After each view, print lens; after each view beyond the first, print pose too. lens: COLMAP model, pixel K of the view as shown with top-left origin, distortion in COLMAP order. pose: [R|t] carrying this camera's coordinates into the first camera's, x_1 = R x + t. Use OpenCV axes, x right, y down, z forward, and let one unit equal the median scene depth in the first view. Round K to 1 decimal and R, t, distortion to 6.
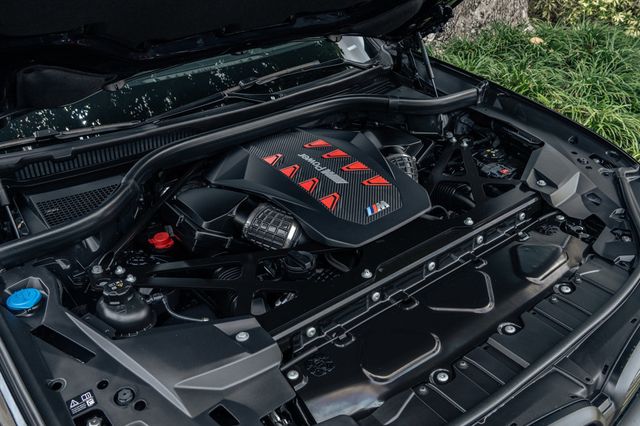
lens RADIAL K [[440.1, 0, 320.5], [0, 440.1, 214.1], [0, 0, 1]] dist [-0.009827, -0.003632]
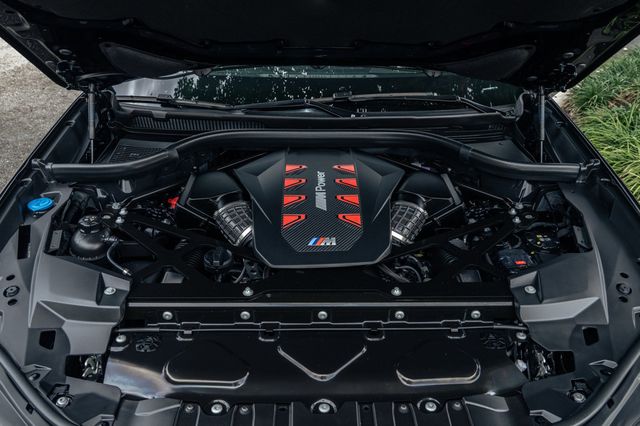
lens RADIAL K [[429.2, 0, 320.4], [0, 429.2, 211.8], [0, 0, 1]] dist [-0.010274, -0.001973]
pose [[0.848732, 0.337725, -0.406935, 0.438503], [-0.345565, 0.936684, 0.056642, -0.114951], [0.400299, 0.092548, 0.911699, 0.094016]]
